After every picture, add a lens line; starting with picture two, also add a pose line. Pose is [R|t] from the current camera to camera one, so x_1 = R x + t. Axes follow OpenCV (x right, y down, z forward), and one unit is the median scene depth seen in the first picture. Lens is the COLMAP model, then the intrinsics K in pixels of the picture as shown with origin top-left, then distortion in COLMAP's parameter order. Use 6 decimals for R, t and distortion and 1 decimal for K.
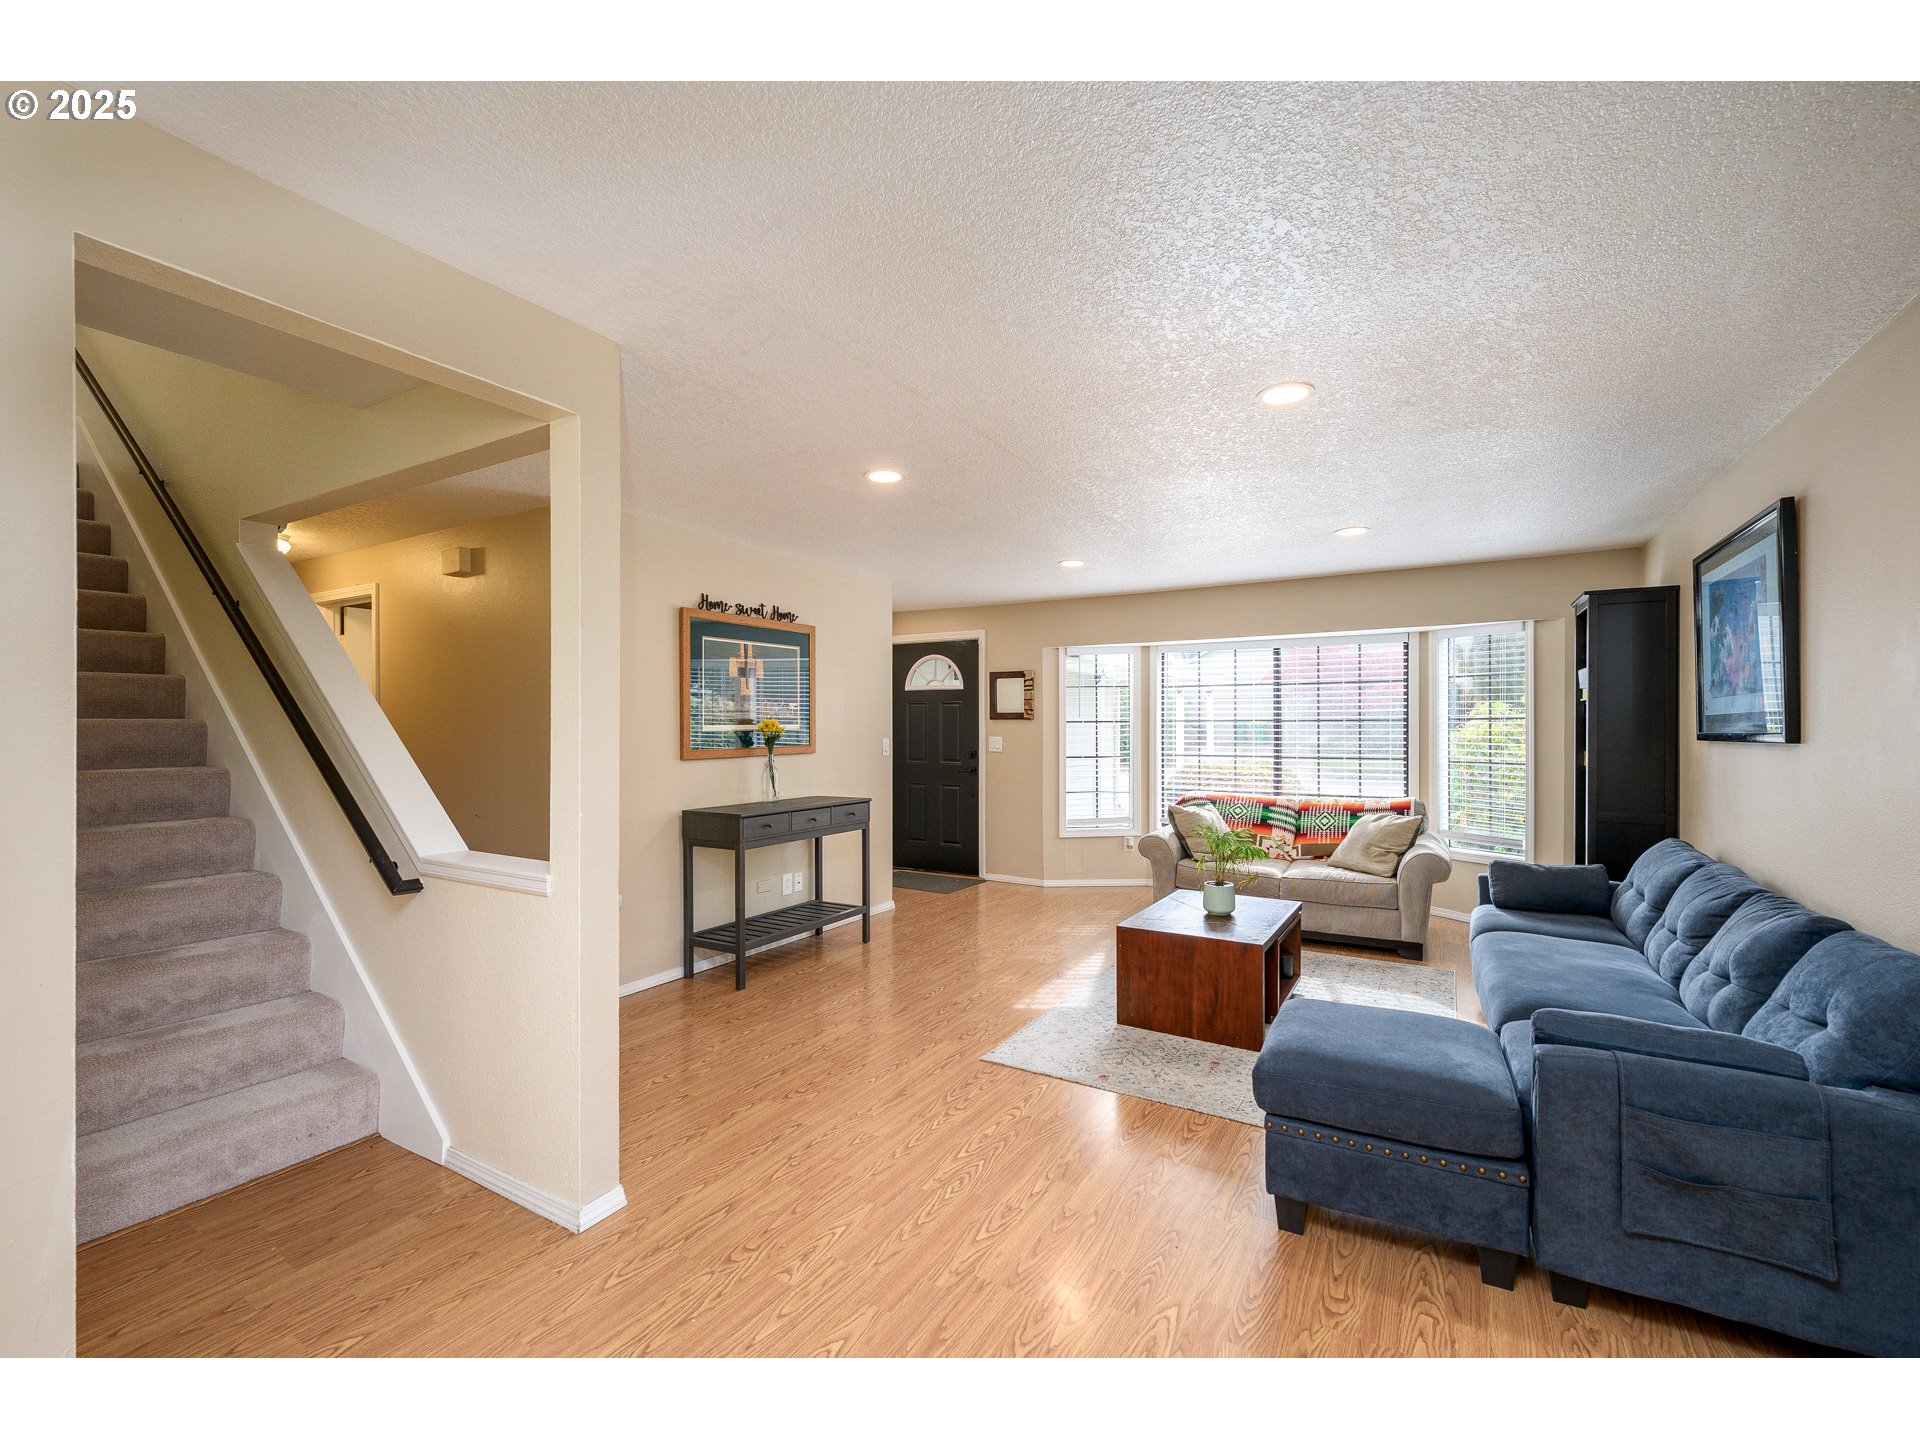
lens RADIAL K [[835.6, 0, 955.8], [0, 835.6, 720.5], [0, 0, 1]] dist [-0.007342, 0.001341]
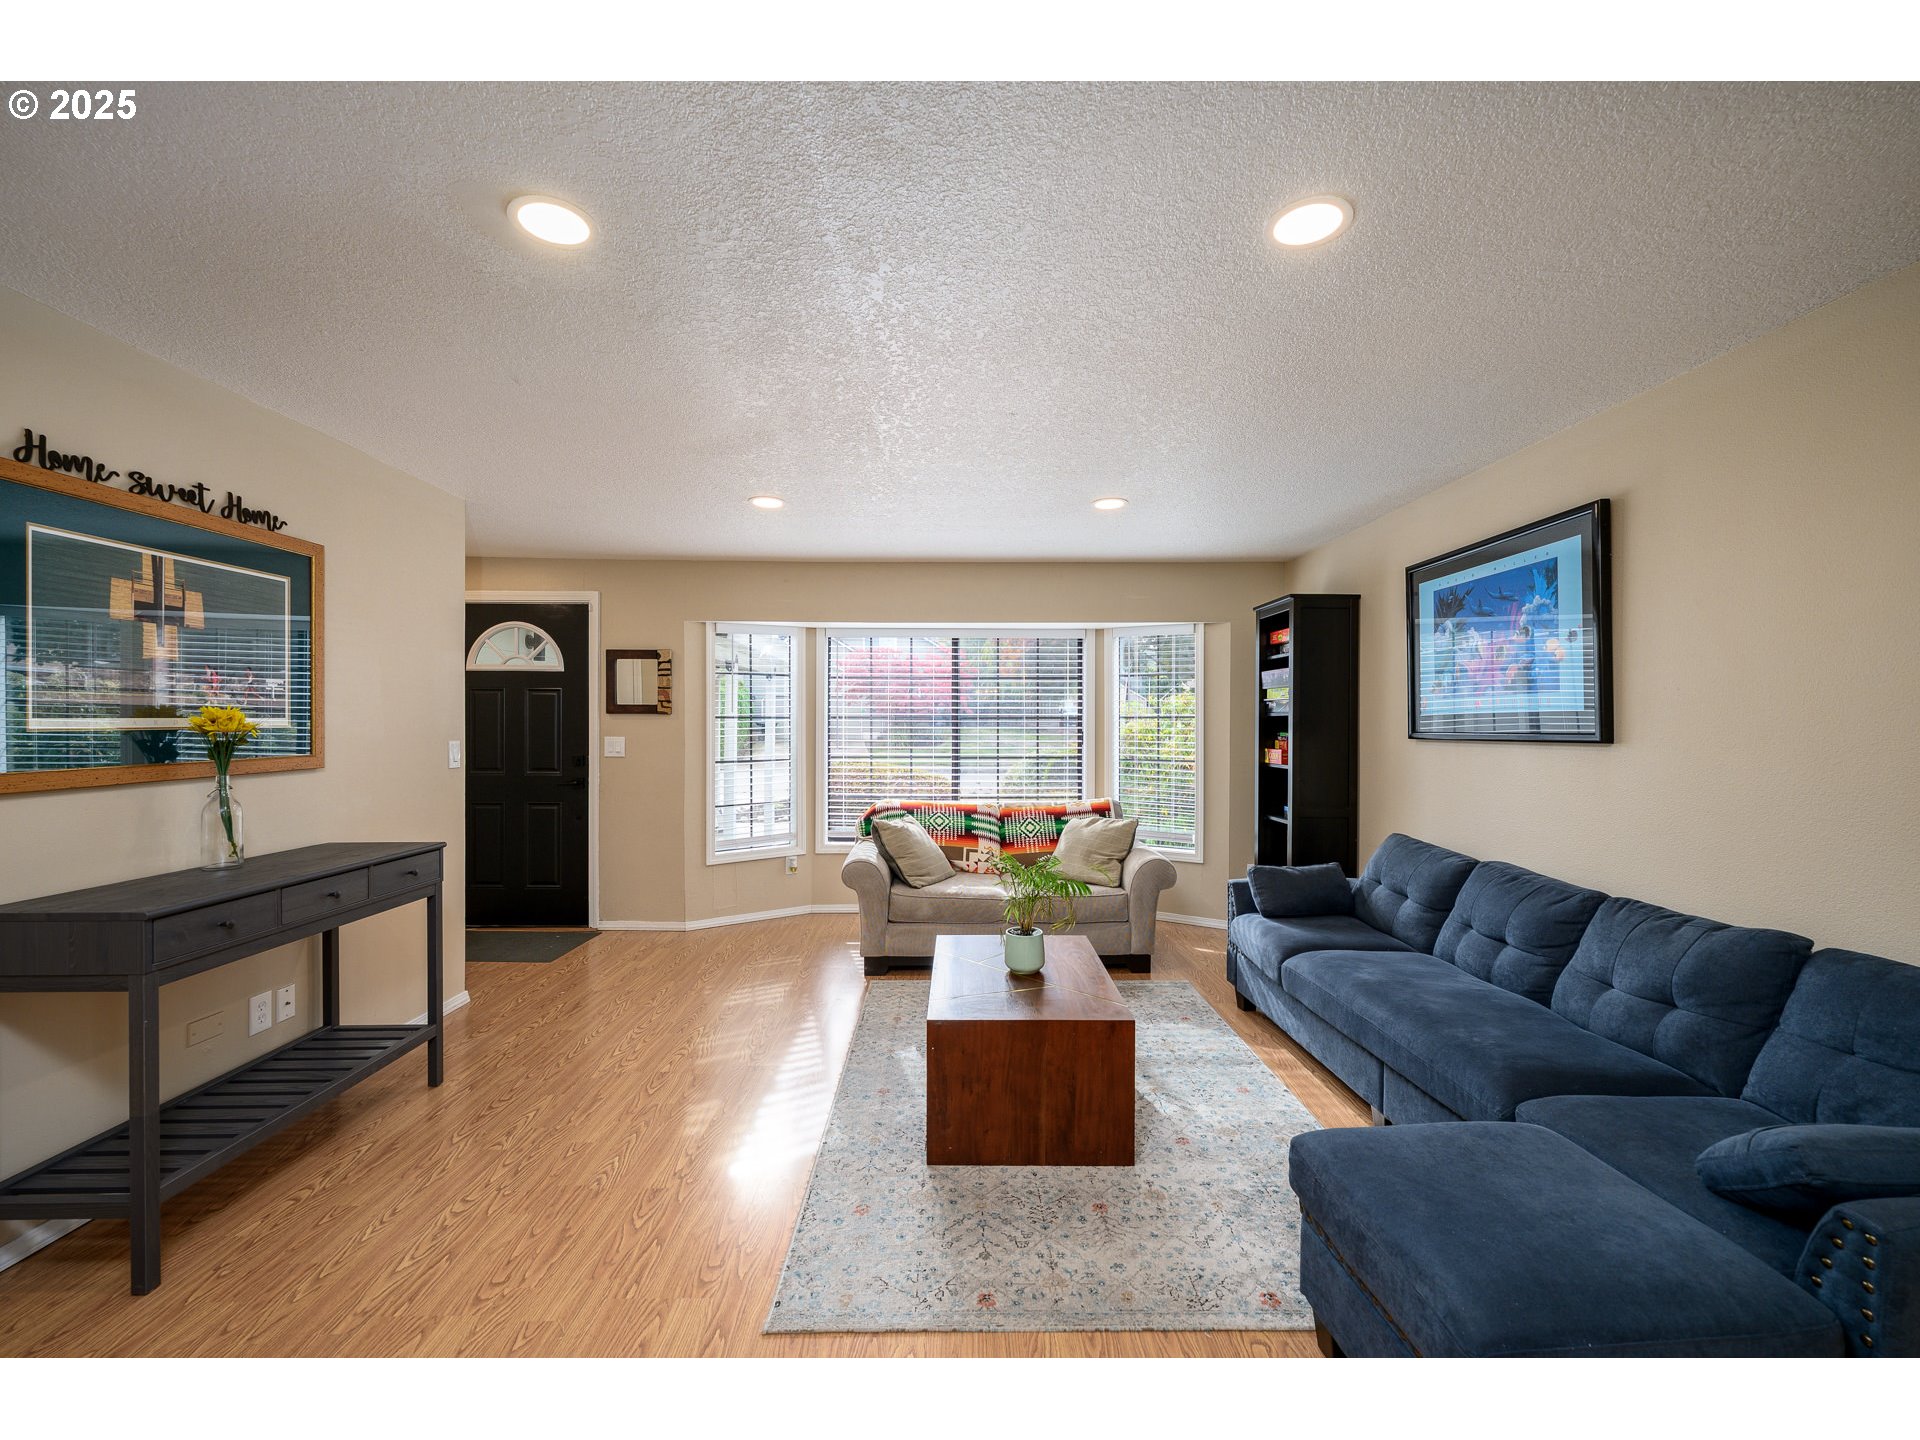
lens RADIAL K [[799.3, 0, 967.6], [0, 799.3, 725.3], [0, 0, 1]] dist [-0.000470, -0.000412]
pose [[0.847580, 0.001739, 0.530664, -0.087900], [-0.006963, 0.999945, 0.007844, 0.002120], [-0.530621, -0.010344, 0.847546, 0.315621]]
